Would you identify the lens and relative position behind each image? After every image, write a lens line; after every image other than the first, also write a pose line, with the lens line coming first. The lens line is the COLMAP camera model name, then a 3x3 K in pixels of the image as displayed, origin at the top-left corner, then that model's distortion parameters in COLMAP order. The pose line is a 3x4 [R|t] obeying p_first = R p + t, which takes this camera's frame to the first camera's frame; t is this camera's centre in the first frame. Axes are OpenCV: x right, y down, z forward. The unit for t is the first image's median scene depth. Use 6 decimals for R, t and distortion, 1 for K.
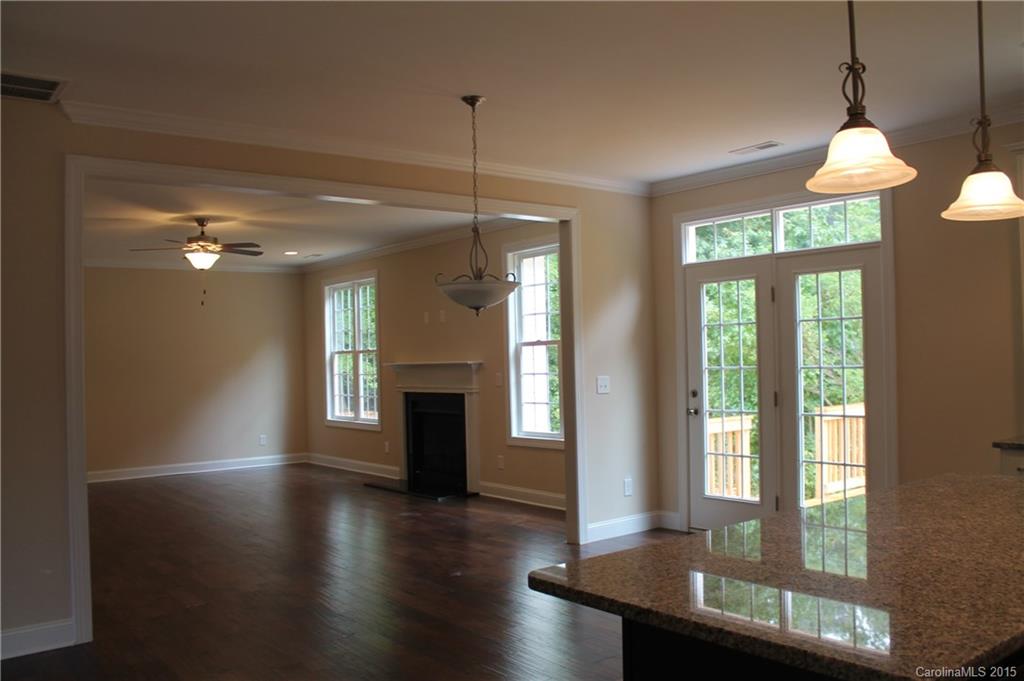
lens RADIAL K [[868.5, 0, 512.0], [0, 868.5, 340.5], [0, 0, 1]] dist [-0.170269, 0.157215]
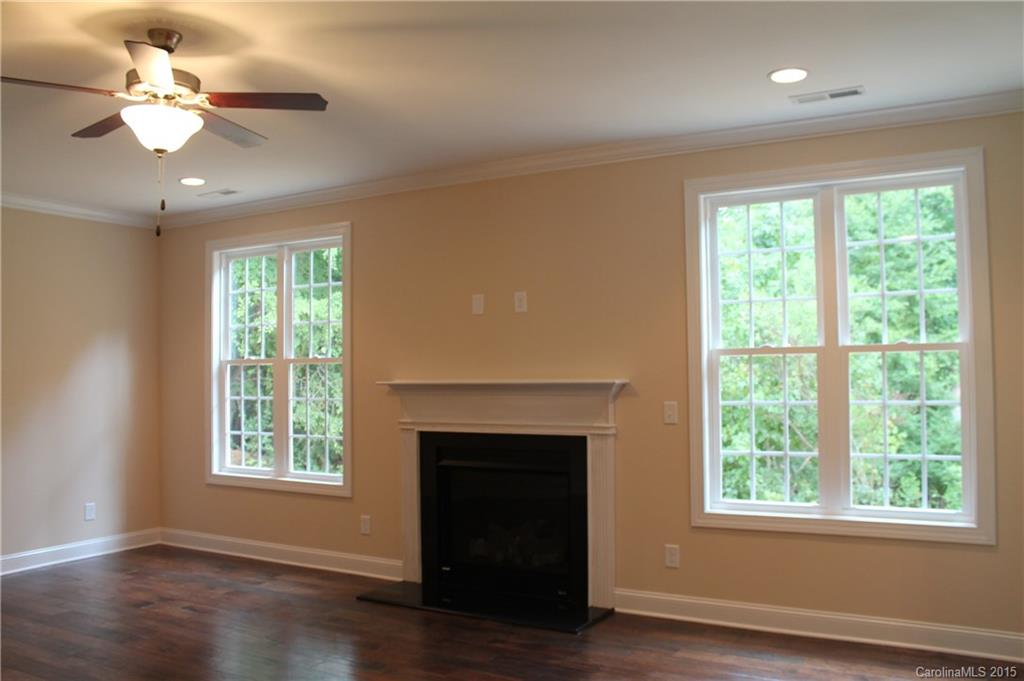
lens RADIAL K [[868.5, 0, 512.0], [0, 868.5, 340.5], [0, 0, 1]] dist [-0.170269, 0.157215]
pose [[0.927637, 0.046354, 0.370595, -0.284573], [-0.031863, 0.998473, -0.045133, 0.023220], [-0.372121, 0.030059, 0.927697, 0.439670]]
